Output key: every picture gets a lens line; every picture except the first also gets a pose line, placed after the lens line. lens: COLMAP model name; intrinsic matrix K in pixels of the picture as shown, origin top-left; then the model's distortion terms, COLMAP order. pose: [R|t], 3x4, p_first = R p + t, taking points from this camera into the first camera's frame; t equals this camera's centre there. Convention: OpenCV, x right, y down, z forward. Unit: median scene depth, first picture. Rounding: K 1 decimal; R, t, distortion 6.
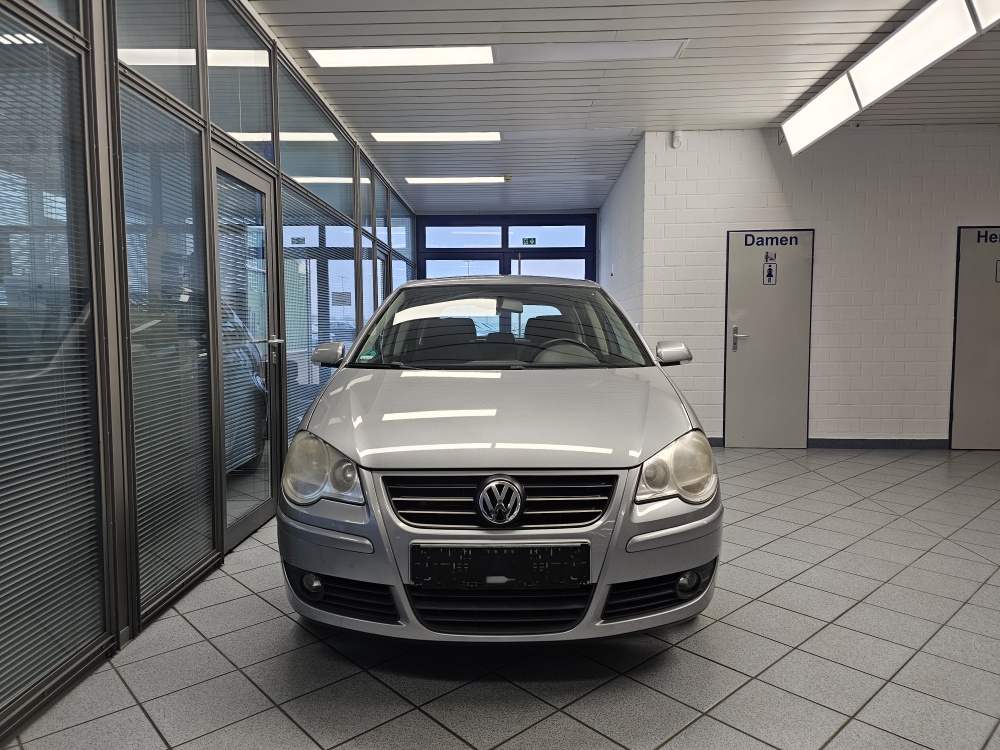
lens RADIAL K [[689.6, 0, 474.6], [0, 689.6, 374.8], [0, 0, 1]] dist [0.048603, -0.041265]
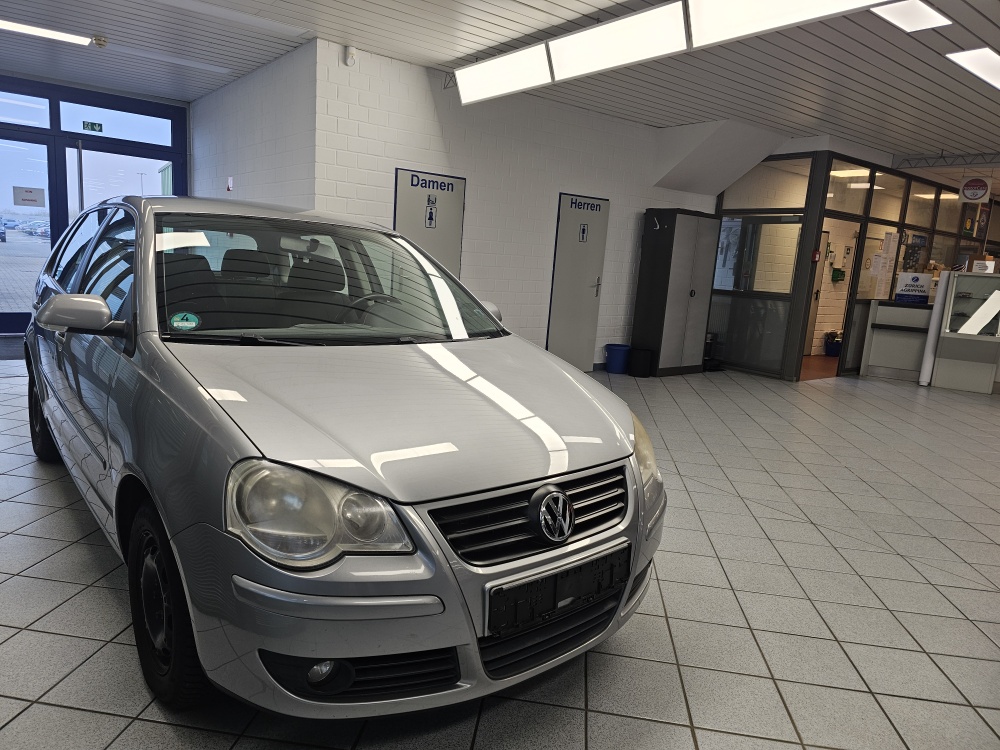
lens RADIAL K [[689.6, 0, 493.5], [0, 689.6, 384.0], [0, 0, 1]] dist [0.048603, -0.041265]
pose [[0.745542, -0.065375, 0.663245, -0.207869], [-0.027227, 0.991359, 0.128322, -0.032776], [-0.665903, -0.113727, 0.737319, 0.147149]]
